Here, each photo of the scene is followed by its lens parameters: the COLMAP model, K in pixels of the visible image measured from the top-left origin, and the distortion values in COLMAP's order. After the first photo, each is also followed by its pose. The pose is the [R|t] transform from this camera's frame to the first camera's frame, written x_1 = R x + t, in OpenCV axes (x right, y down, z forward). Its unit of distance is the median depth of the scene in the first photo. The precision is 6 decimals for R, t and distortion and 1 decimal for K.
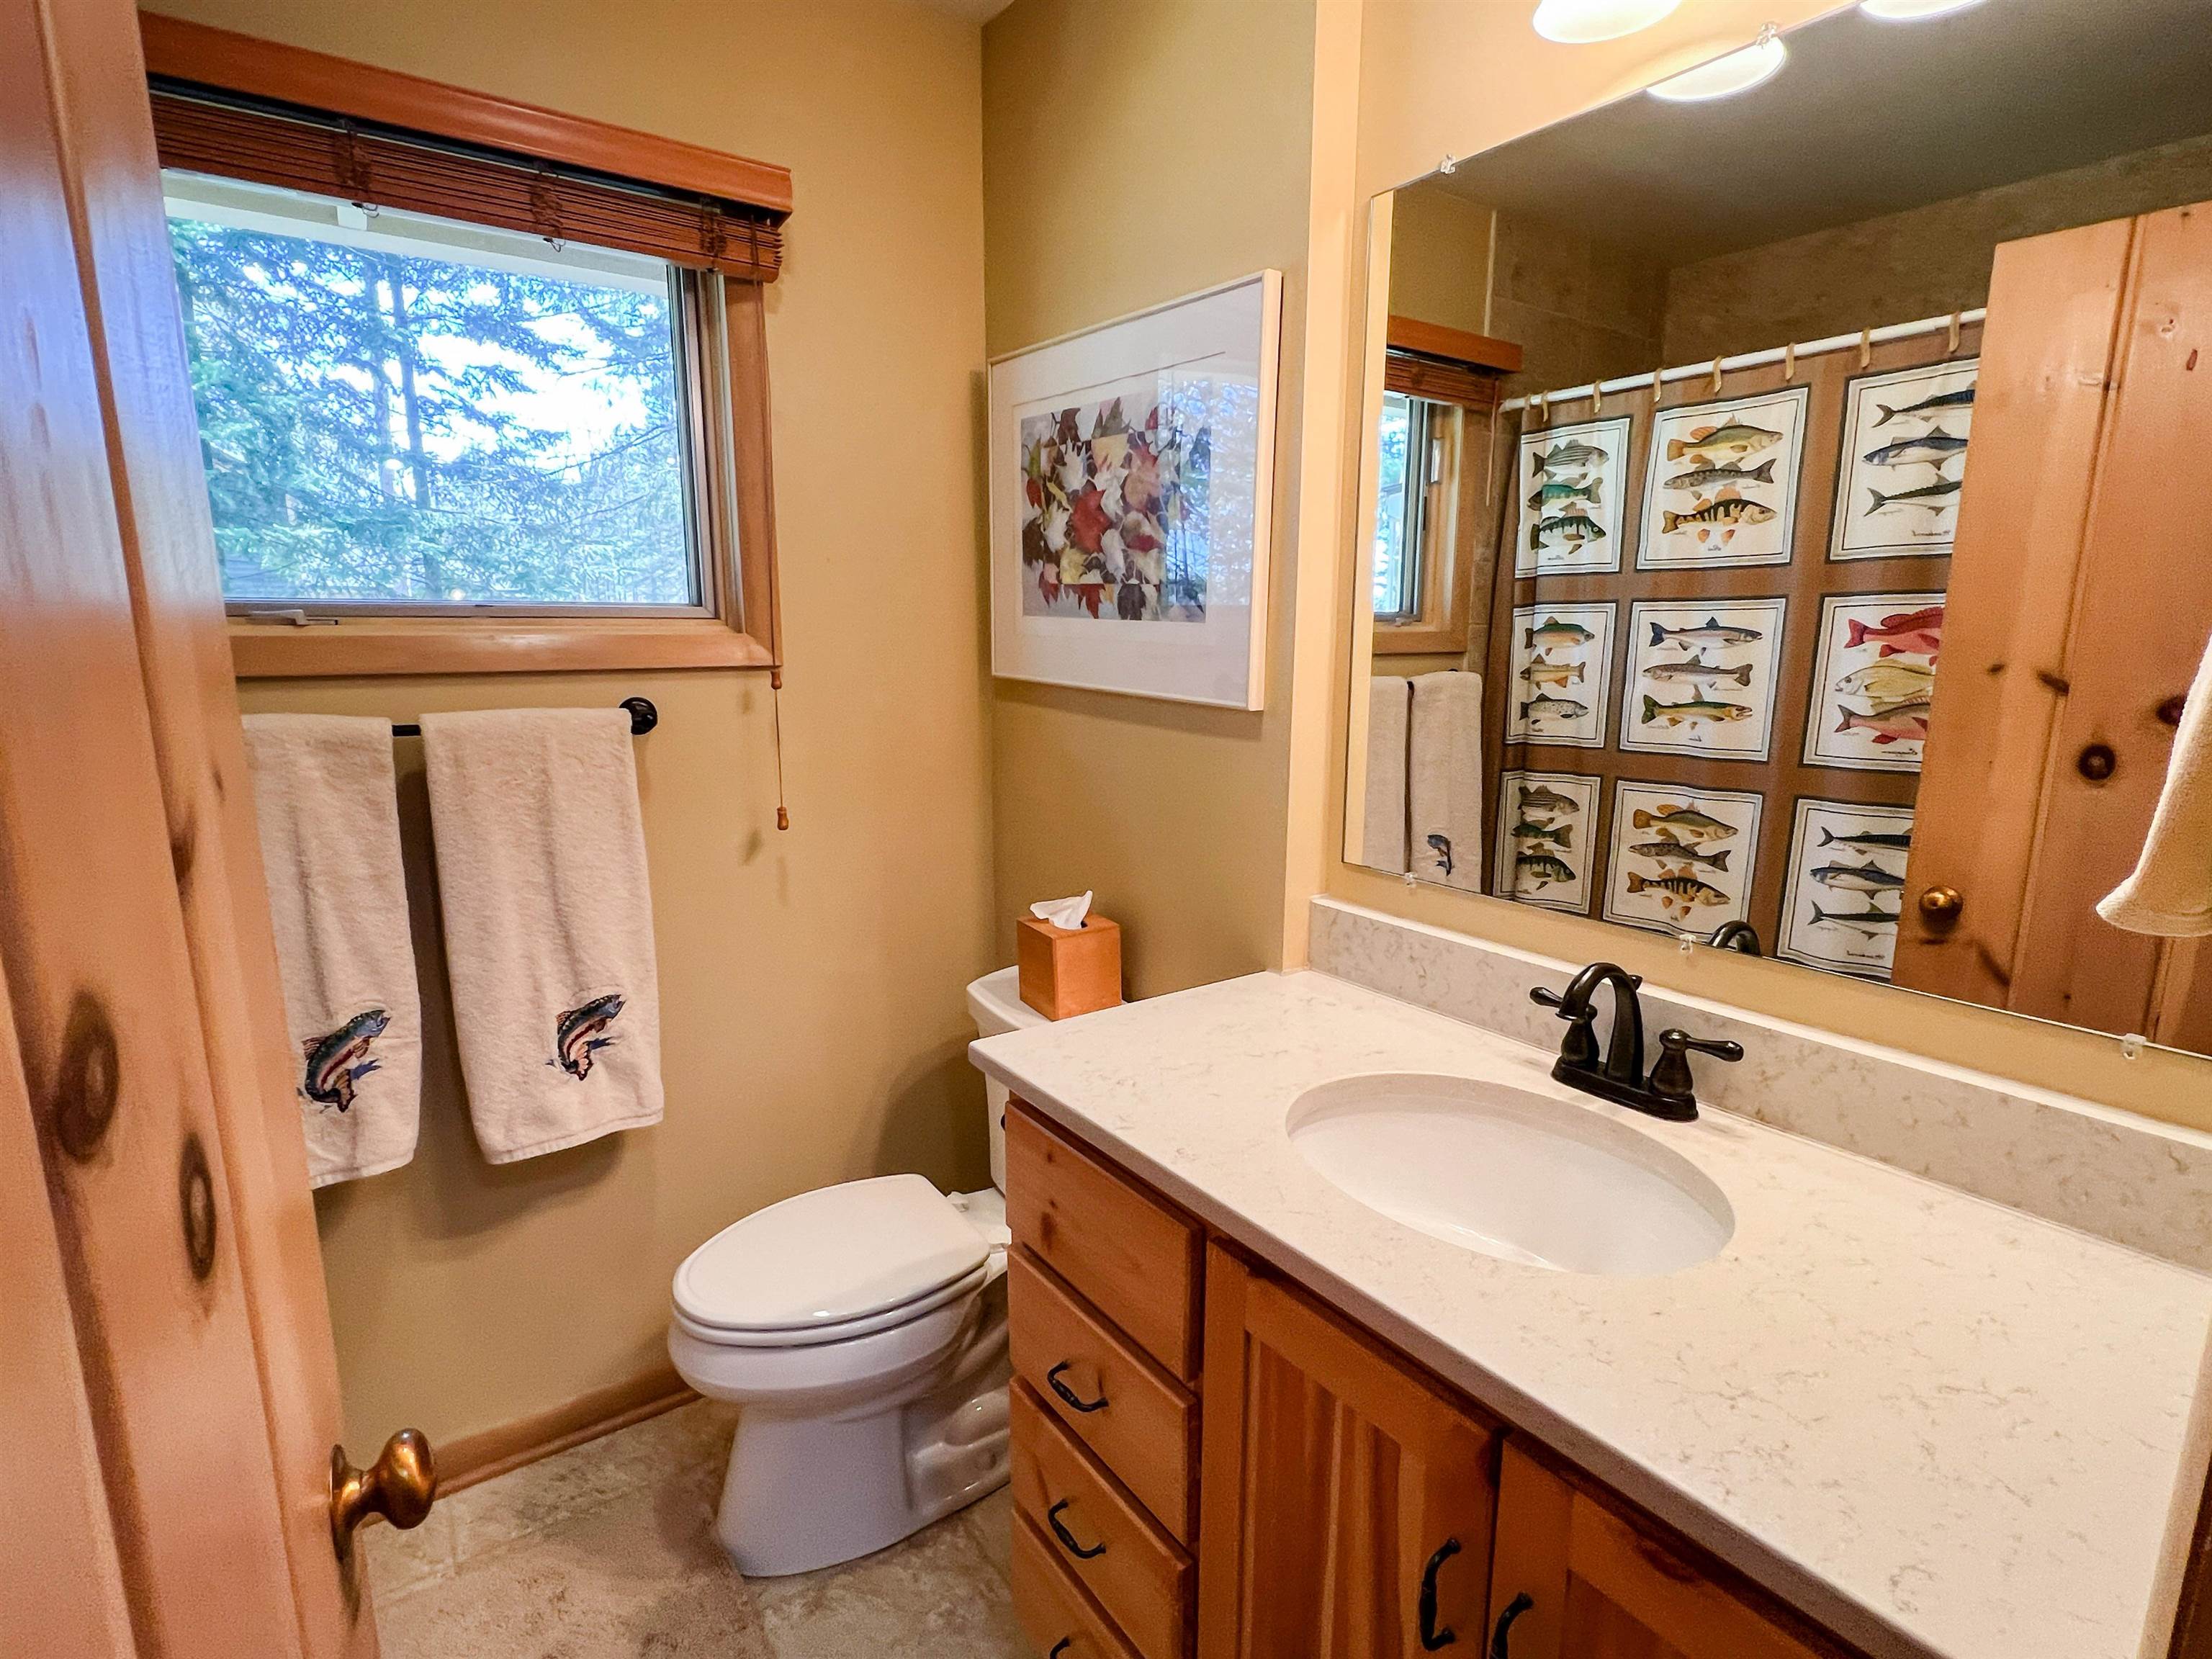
lens RADIAL K [[1082.0, 0, 1100.9], [0, 1082.0, 825.0], [0, 0, 1]] dist [-0.001680, -0.001603]
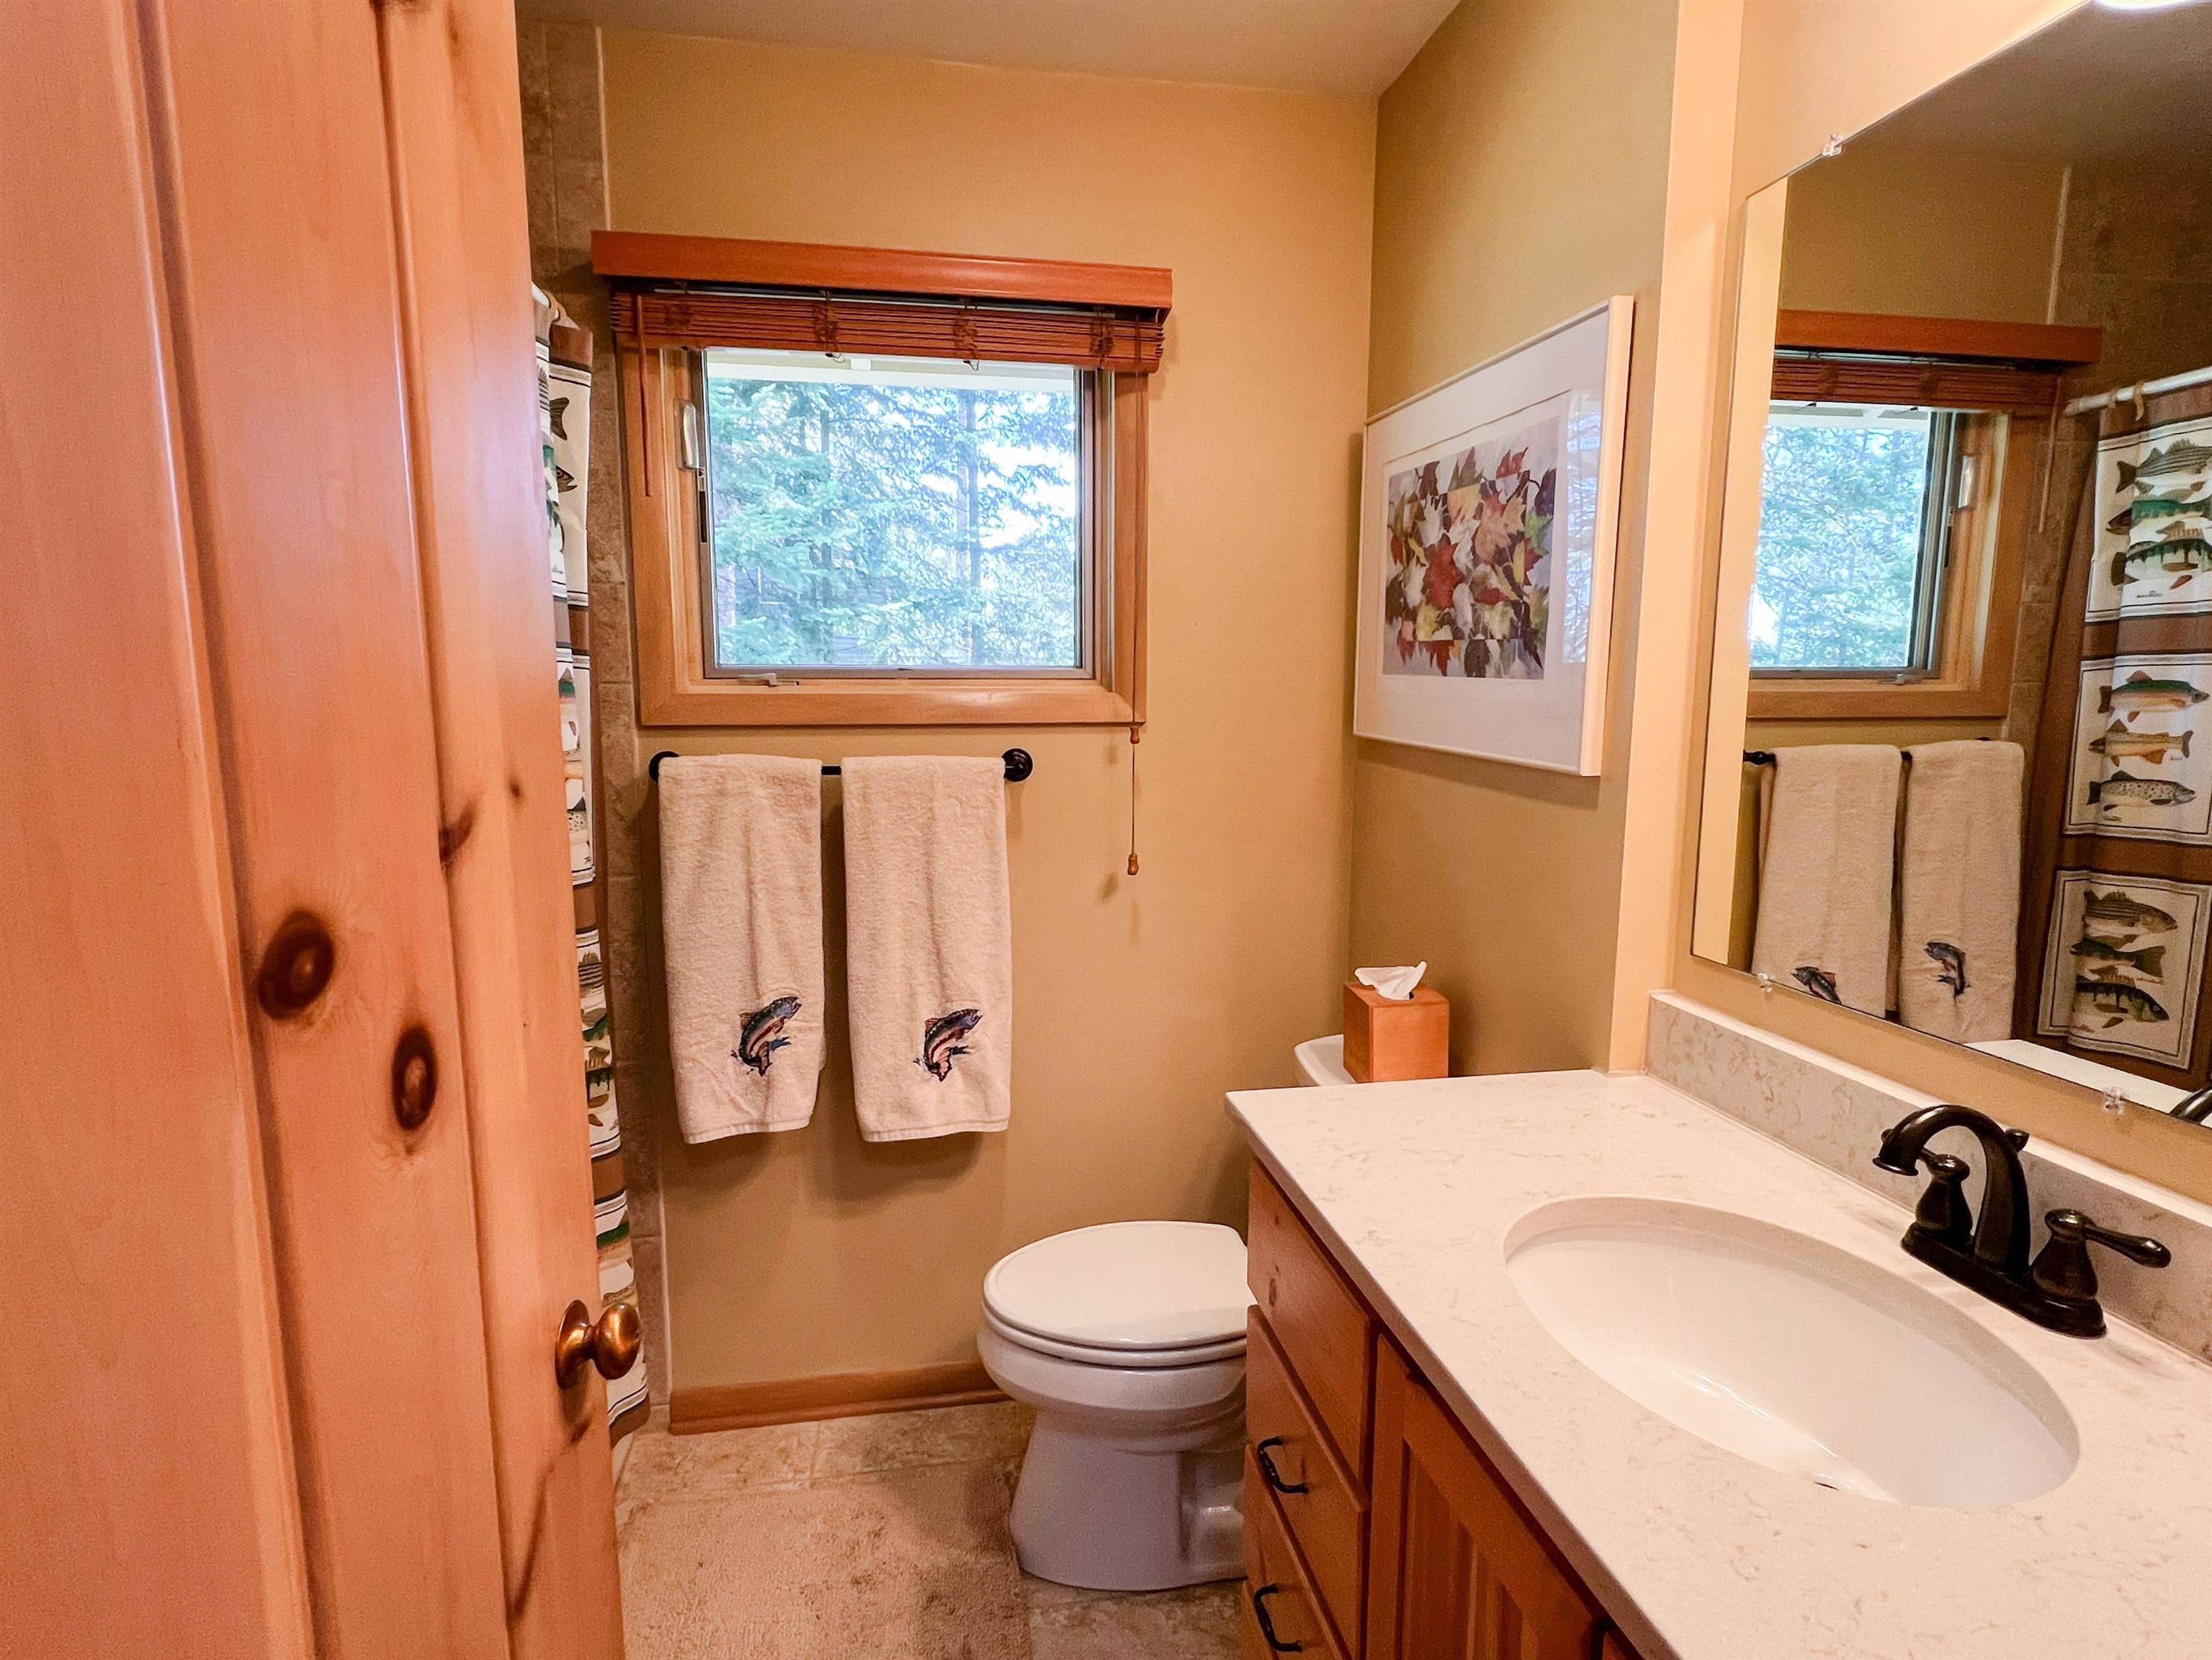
lens RADIAL K [[1082.2, 0, 1073.6], [0, 1082.2, 826.8], [0, 0, 1]] dist [-0.001680, -0.001603]
pose [[0.906022, 0.051464, -0.420090, 0.114669], [-0.073855, 0.996575, -0.037199, 0.001351], [0.416736, 0.064729, 0.906720, 0.006961]]
